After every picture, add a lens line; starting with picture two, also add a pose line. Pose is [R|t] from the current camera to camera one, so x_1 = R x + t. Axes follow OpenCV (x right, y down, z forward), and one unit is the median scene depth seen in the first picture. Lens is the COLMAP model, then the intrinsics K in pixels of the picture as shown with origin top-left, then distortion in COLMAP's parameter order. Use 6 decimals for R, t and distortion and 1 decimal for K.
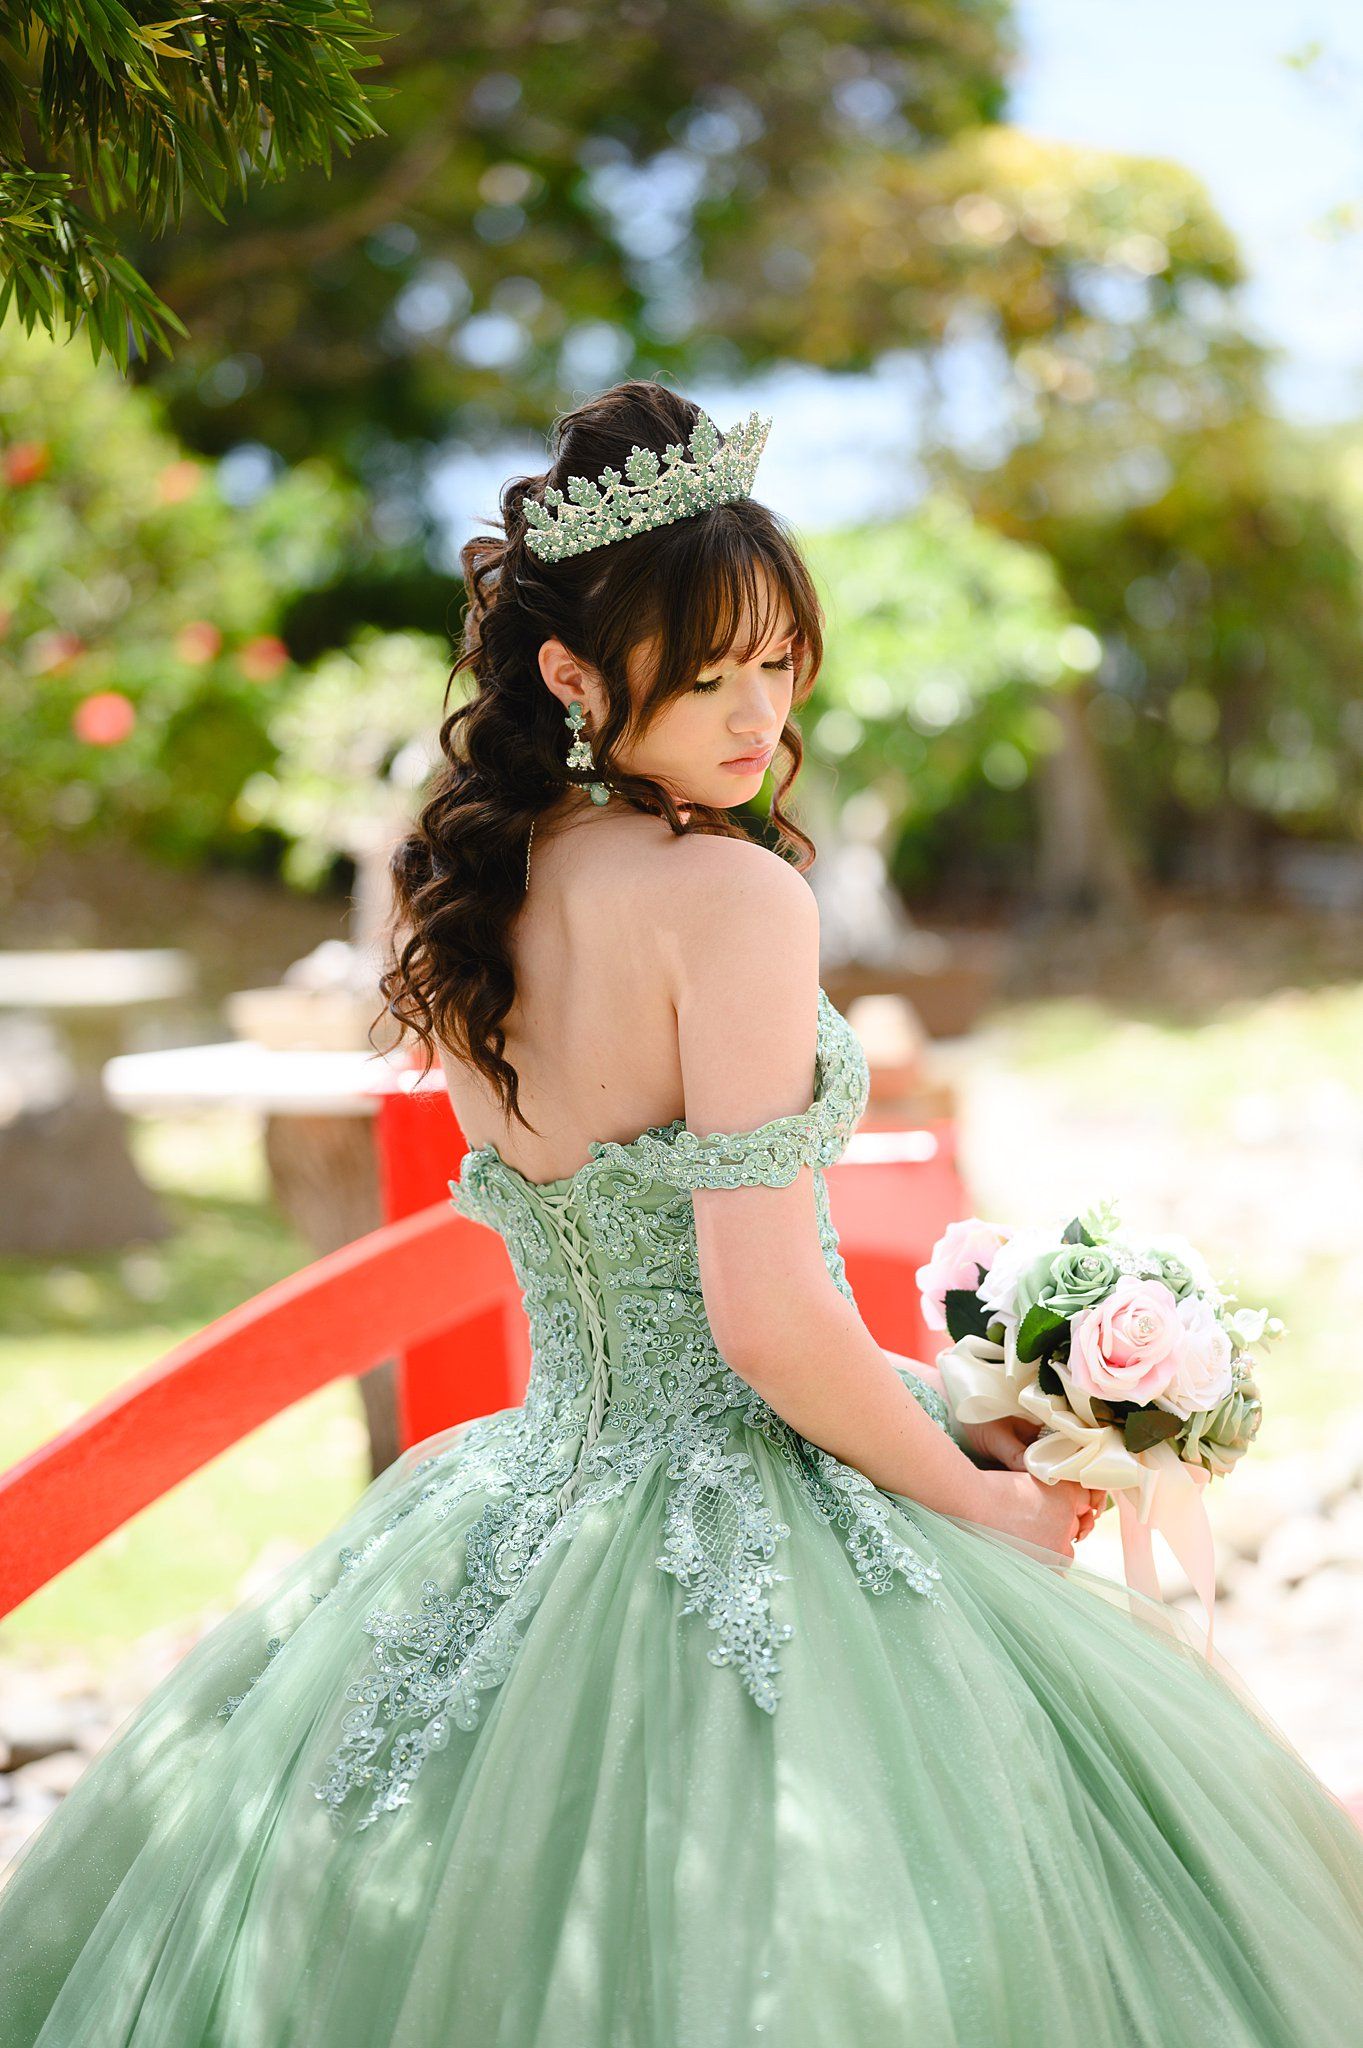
lens RADIAL K [[4986.8, 0, 665.8], [0, 4986.8, 1019.9], [0, 0, 1]] dist [0.041832, 0.000000]
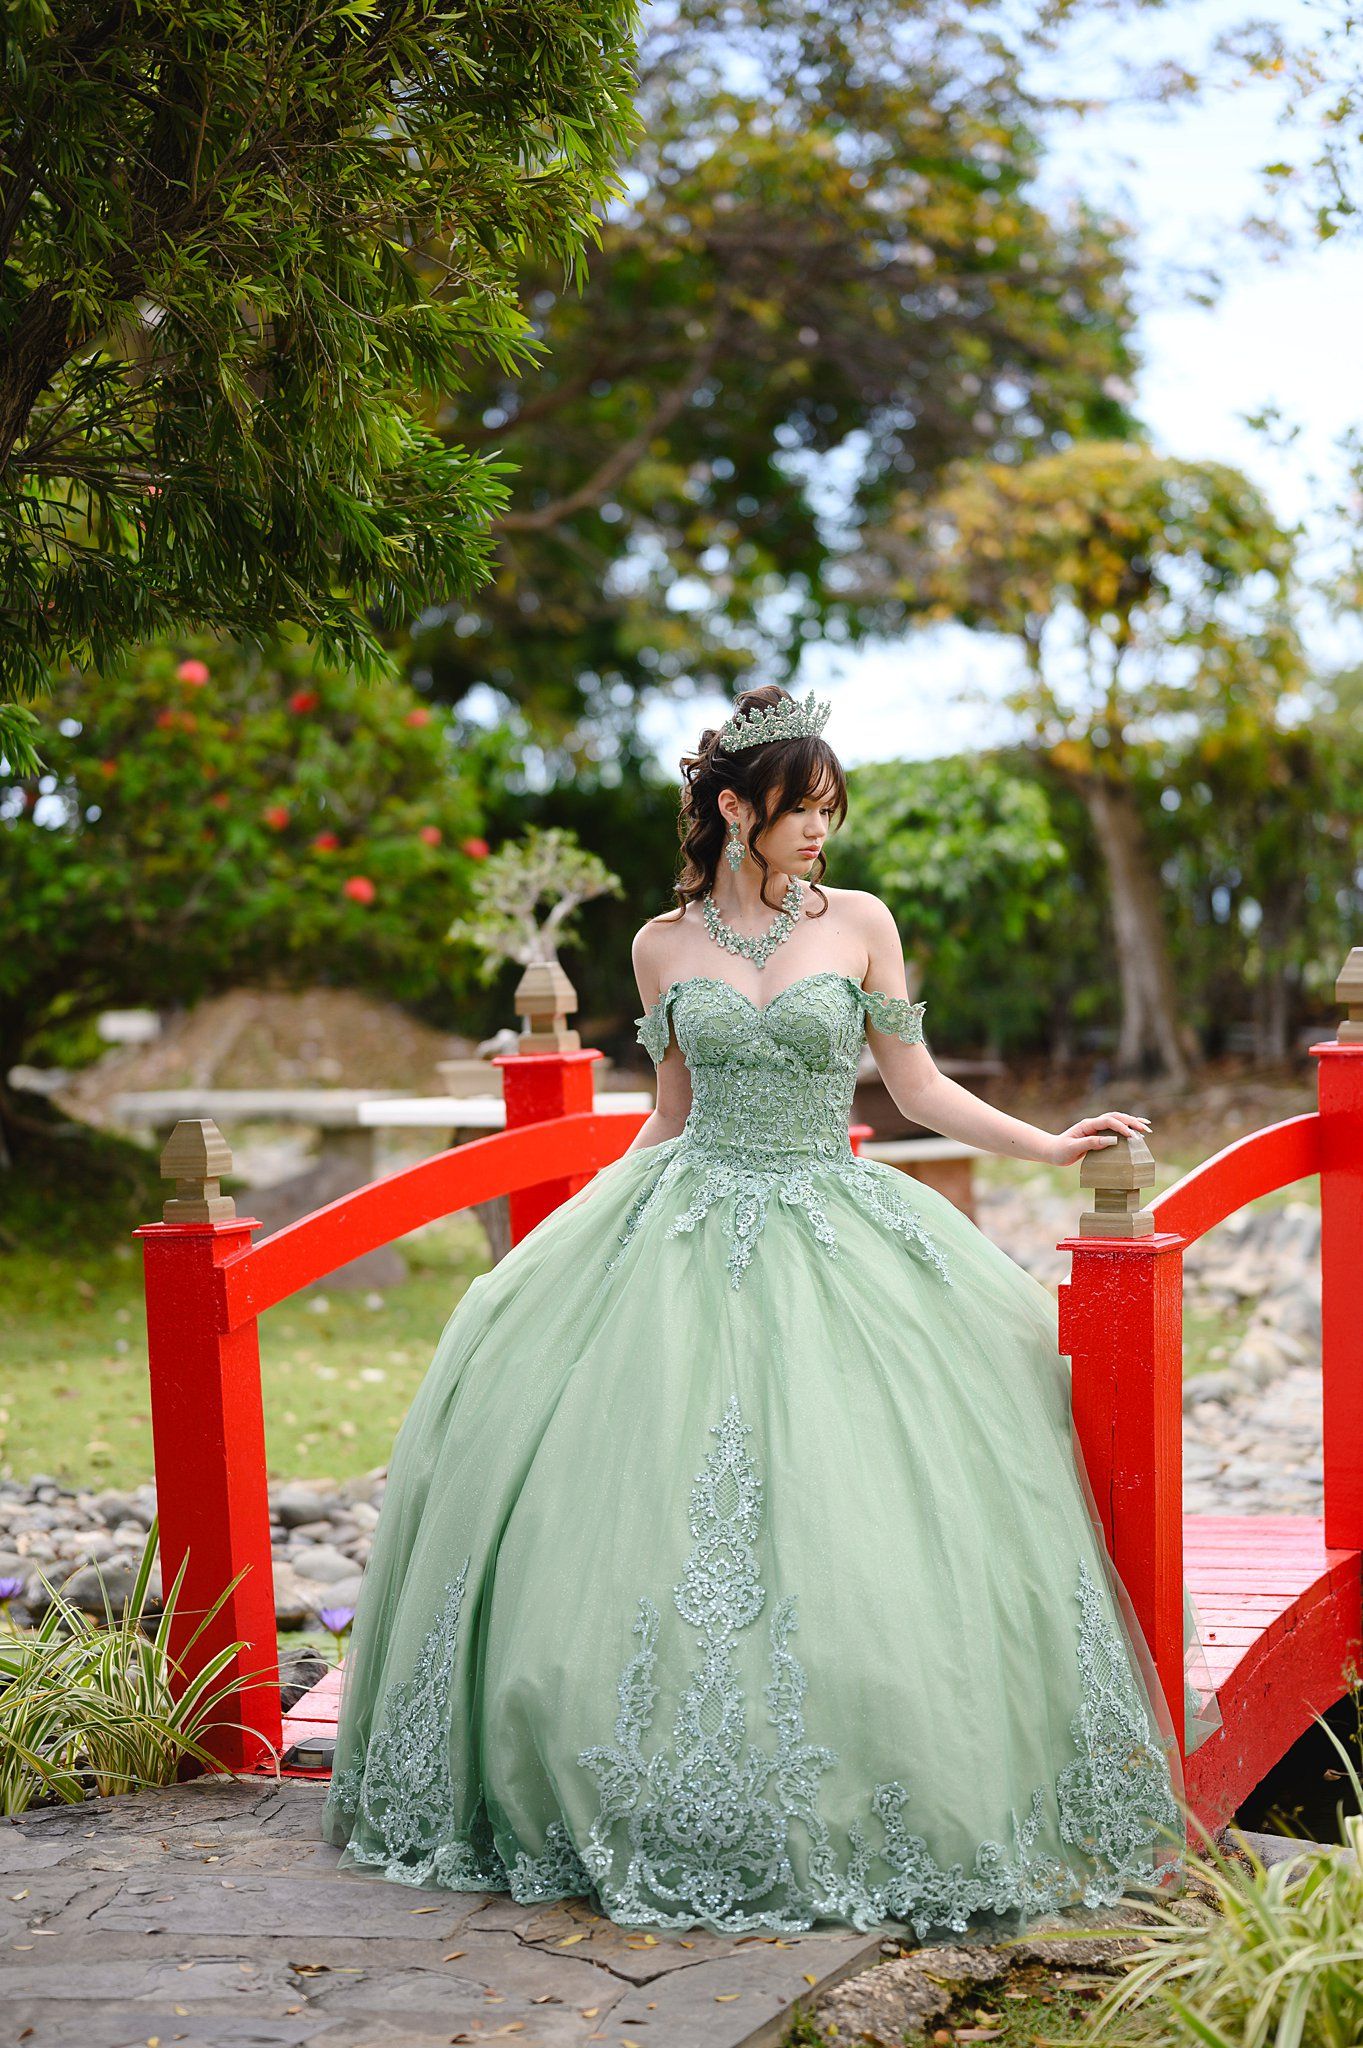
lens RADIAL K [[4986.8, 0, 679.7], [0, 4986.8, 1025.2], [0, 0, 1]] dist [0.041832, 0.000000]
pose [[0.998731, 0.021039, -0.045756, 0.024983], [-0.022983, 0.998836, -0.042400, 0.021093], [0.044811, 0.043398, 0.998052, -0.228744]]
